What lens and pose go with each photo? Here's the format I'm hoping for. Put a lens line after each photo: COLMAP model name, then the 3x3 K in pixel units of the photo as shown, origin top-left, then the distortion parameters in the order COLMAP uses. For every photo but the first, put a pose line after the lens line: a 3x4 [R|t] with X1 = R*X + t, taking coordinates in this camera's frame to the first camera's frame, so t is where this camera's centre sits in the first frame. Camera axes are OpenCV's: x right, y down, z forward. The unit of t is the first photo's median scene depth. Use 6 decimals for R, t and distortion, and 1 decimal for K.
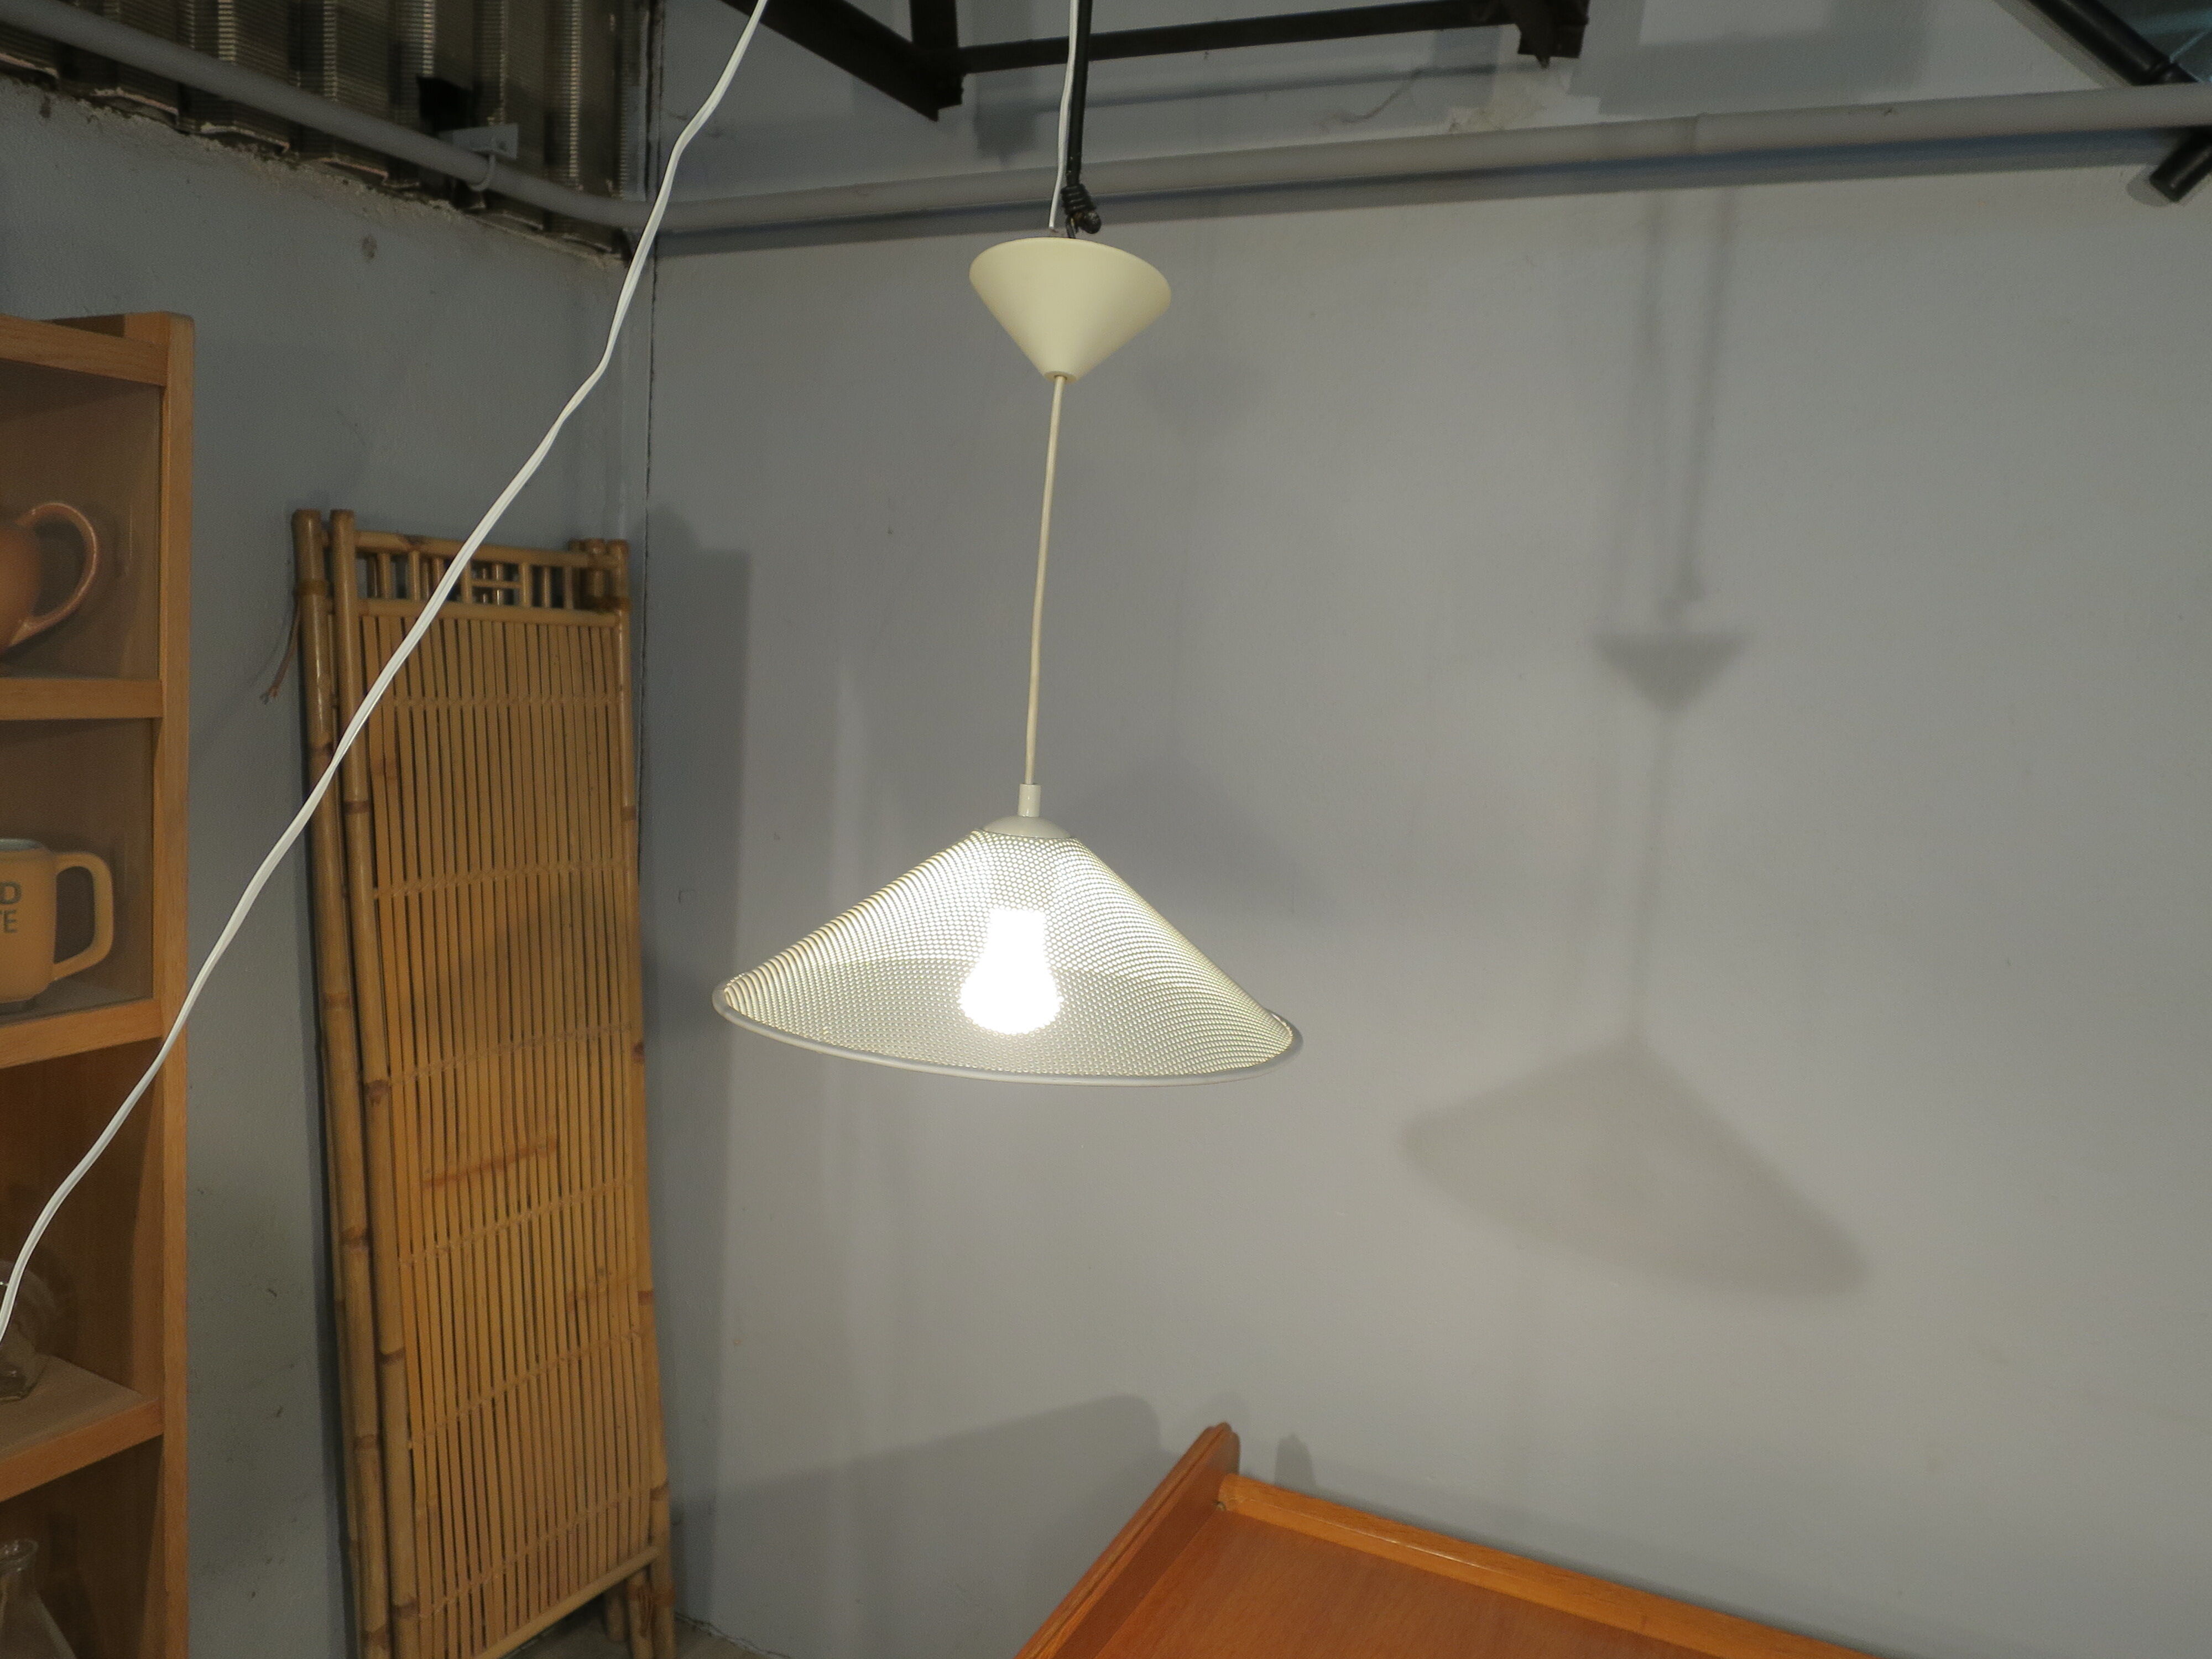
lens RADIAL K [[1569.9, 0, 1112.7], [0, 1569.9, 818.7], [0, 0, 1]] dist [-0.043456, 0.004449]
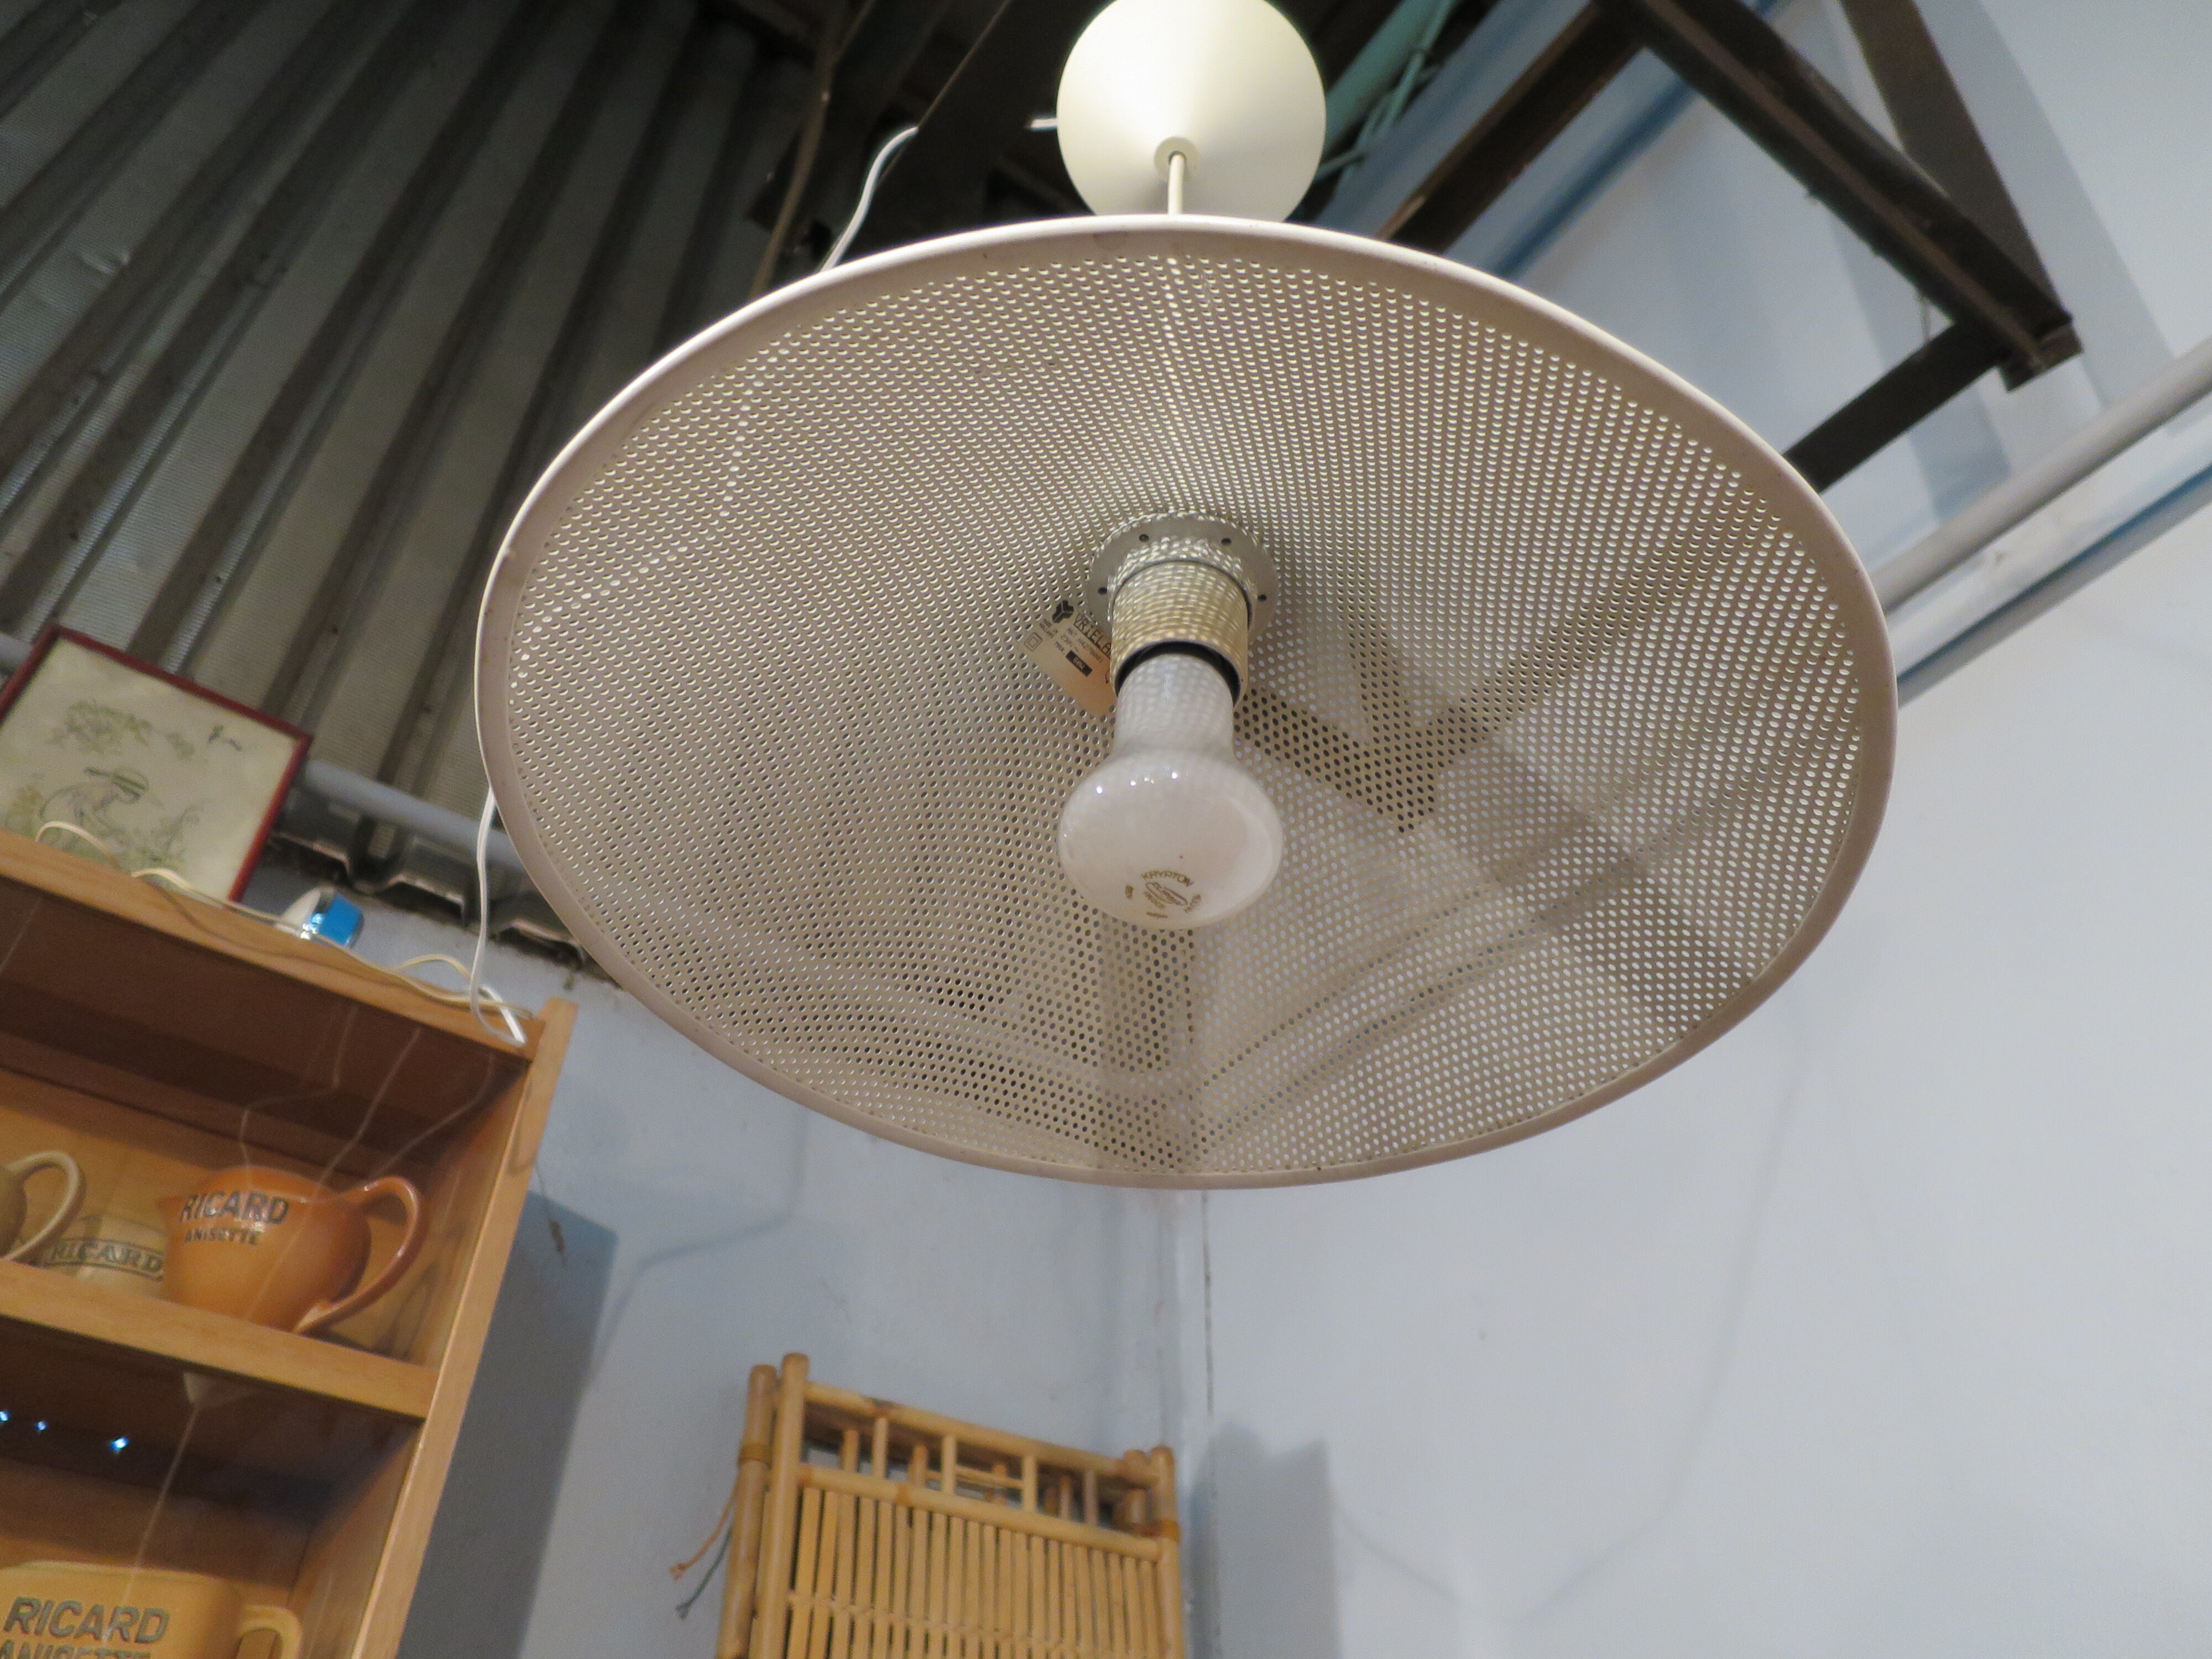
lens RADIAL K [[1569.9, 0, 1119.1], [0, 1569.9, 840.2], [0, 0, 1]] dist [-0.043456, 0.004449]
pose [[0.879022, -0.346727, -0.327262, 0.026589], [-0.009856, 0.673038, -0.739542, 0.202090], [0.476678, 0.653300, 0.588198, 0.345053]]
